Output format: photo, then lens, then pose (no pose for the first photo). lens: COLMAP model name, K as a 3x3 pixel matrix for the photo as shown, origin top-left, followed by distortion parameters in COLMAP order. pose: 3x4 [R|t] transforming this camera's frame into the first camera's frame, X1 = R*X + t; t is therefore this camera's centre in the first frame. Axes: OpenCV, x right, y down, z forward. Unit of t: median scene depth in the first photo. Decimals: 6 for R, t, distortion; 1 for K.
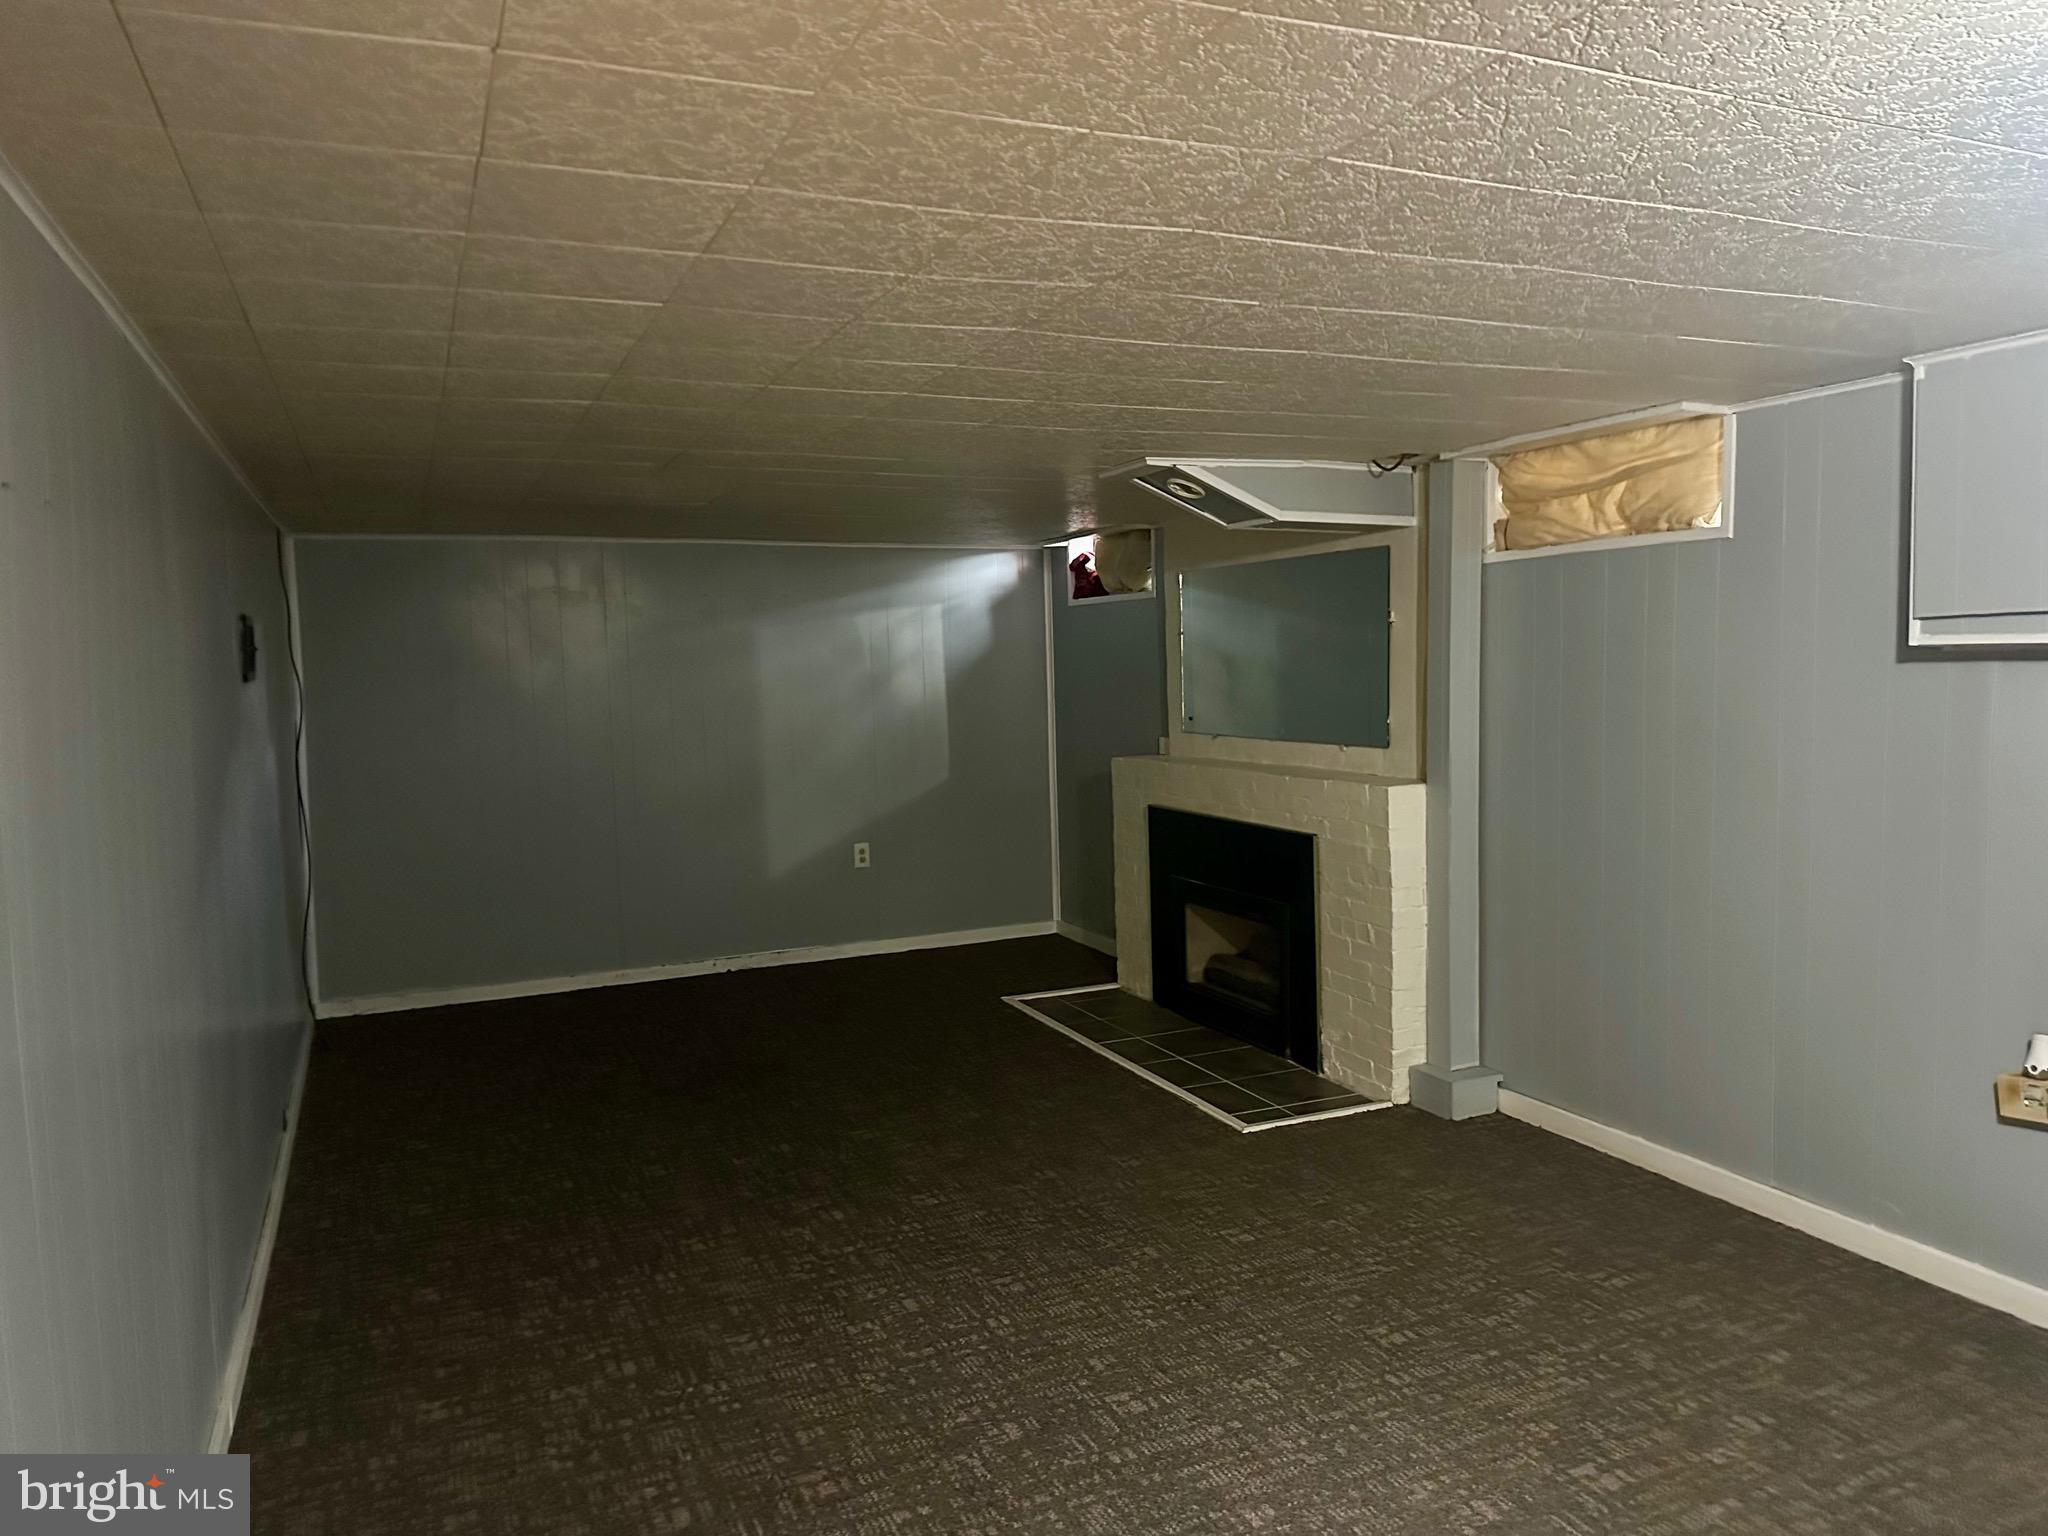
lens RADIAL K [[1454.2, 0, 1030.5], [0, 1454.2, 776.0], [0, 0, 1]] dist [0.073441, -0.091061]
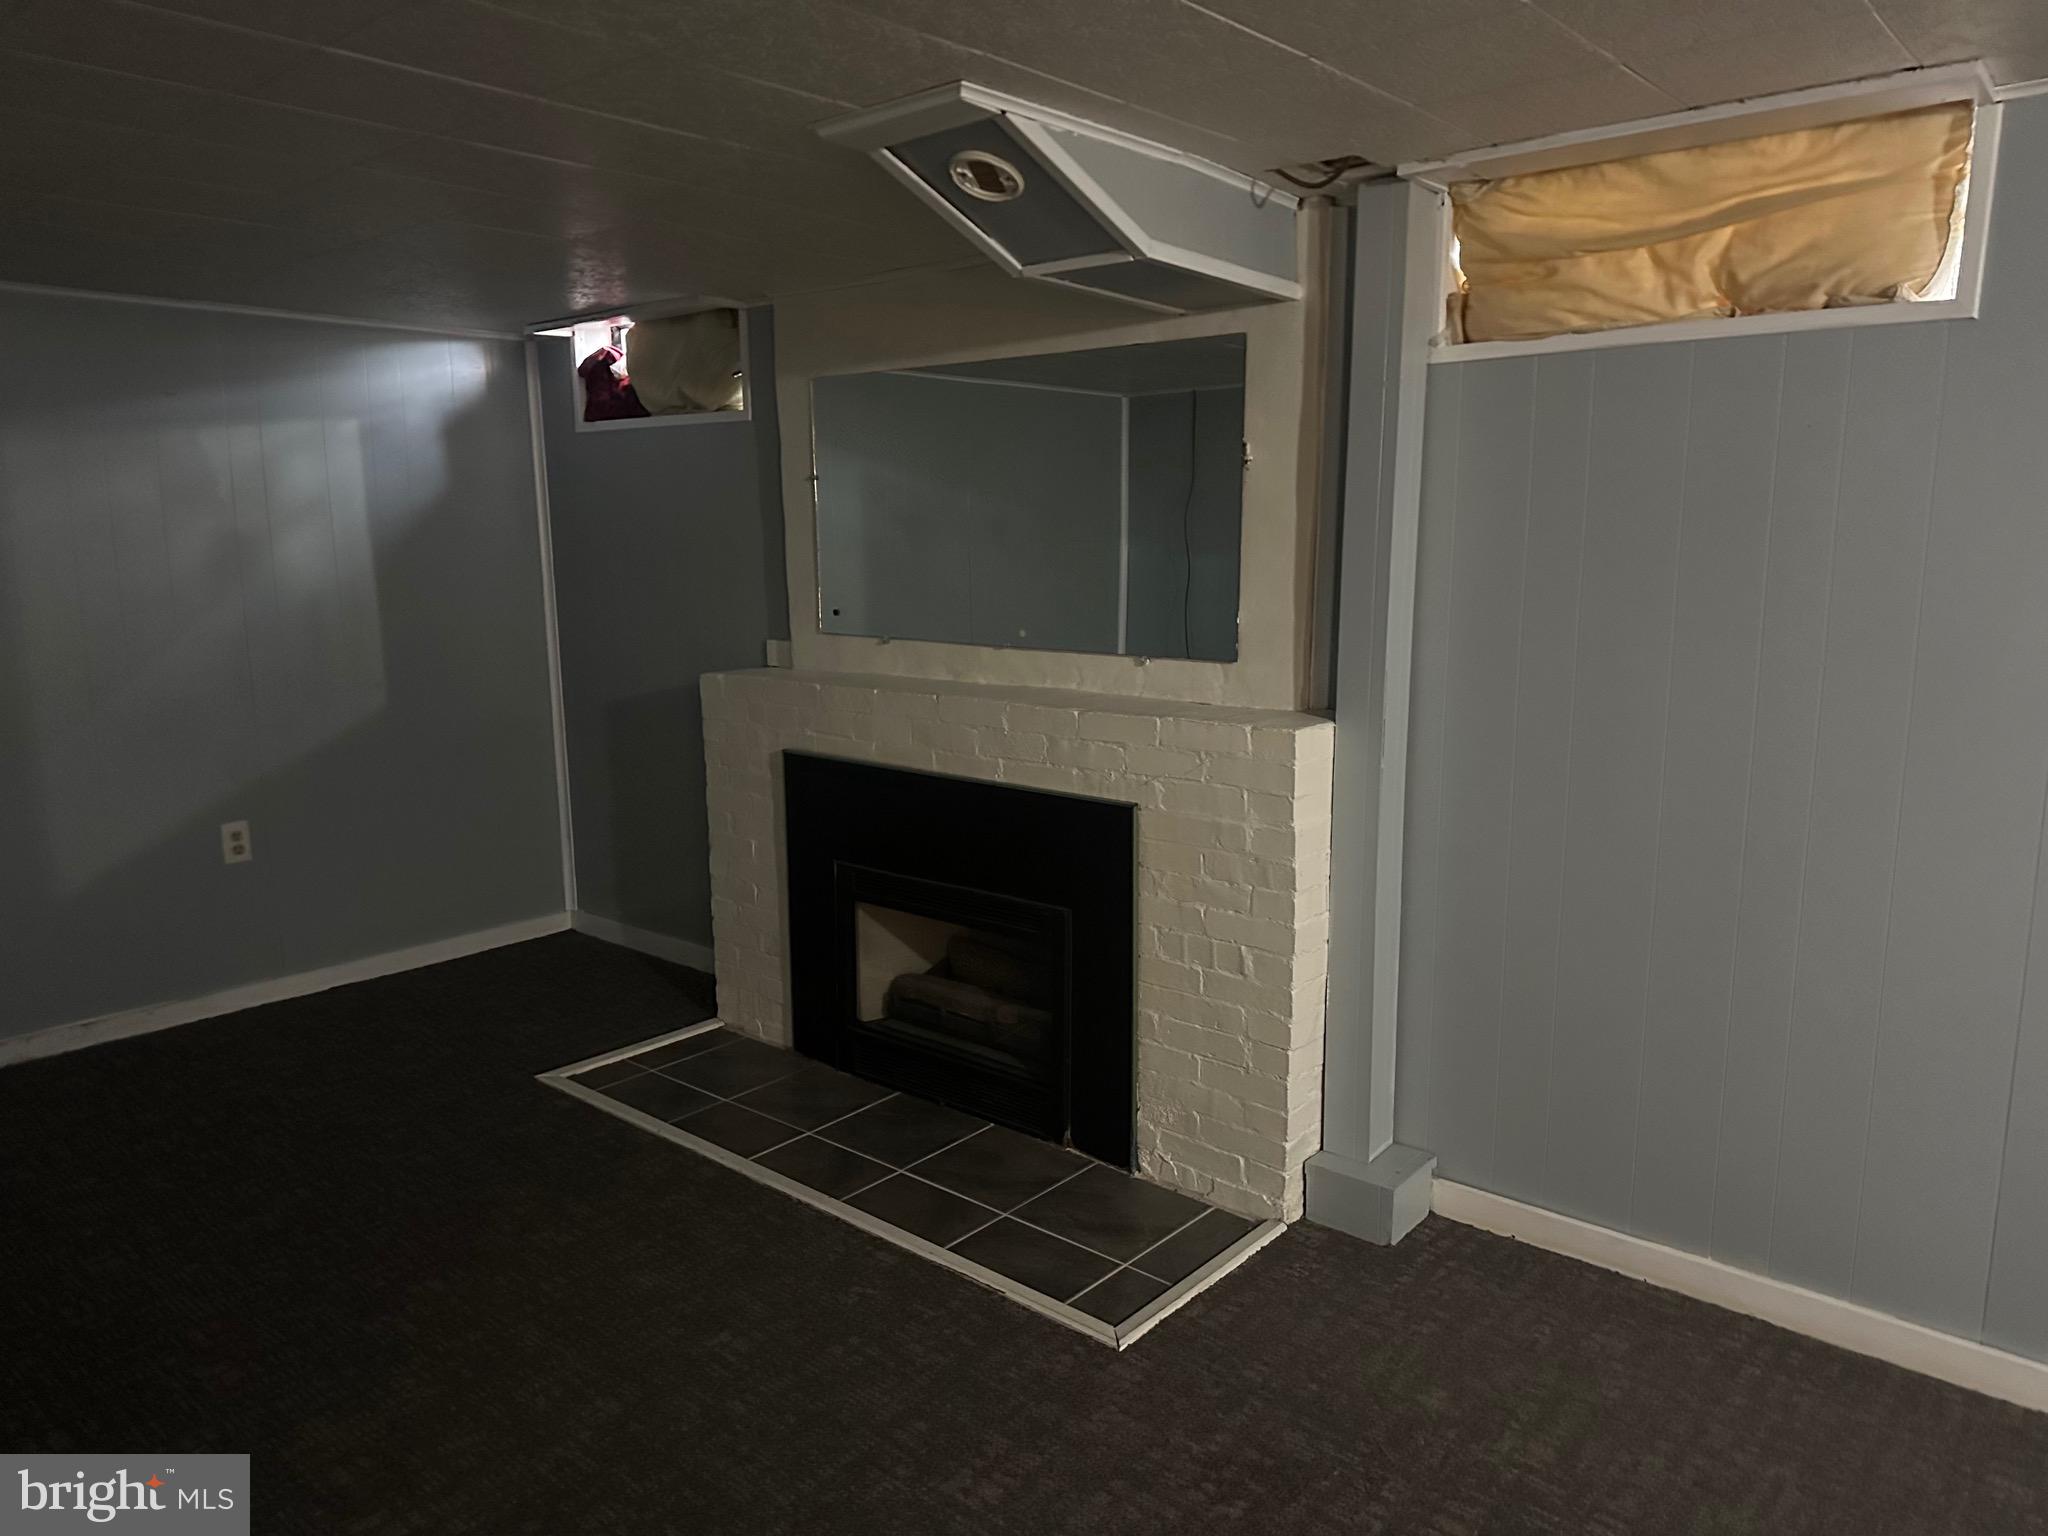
lens RADIAL K [[1454.2, 0, 1065.4], [0, 1454.2, 767.8], [0, 0, 1]] dist [0.073441, -0.091061]
pose [[0.902099, -0.051525, 0.428442, -0.095908], [0.018250, 0.996513, 0.081415, -0.025944], [-0.431143, -0.065625, 0.899894, 0.455580]]
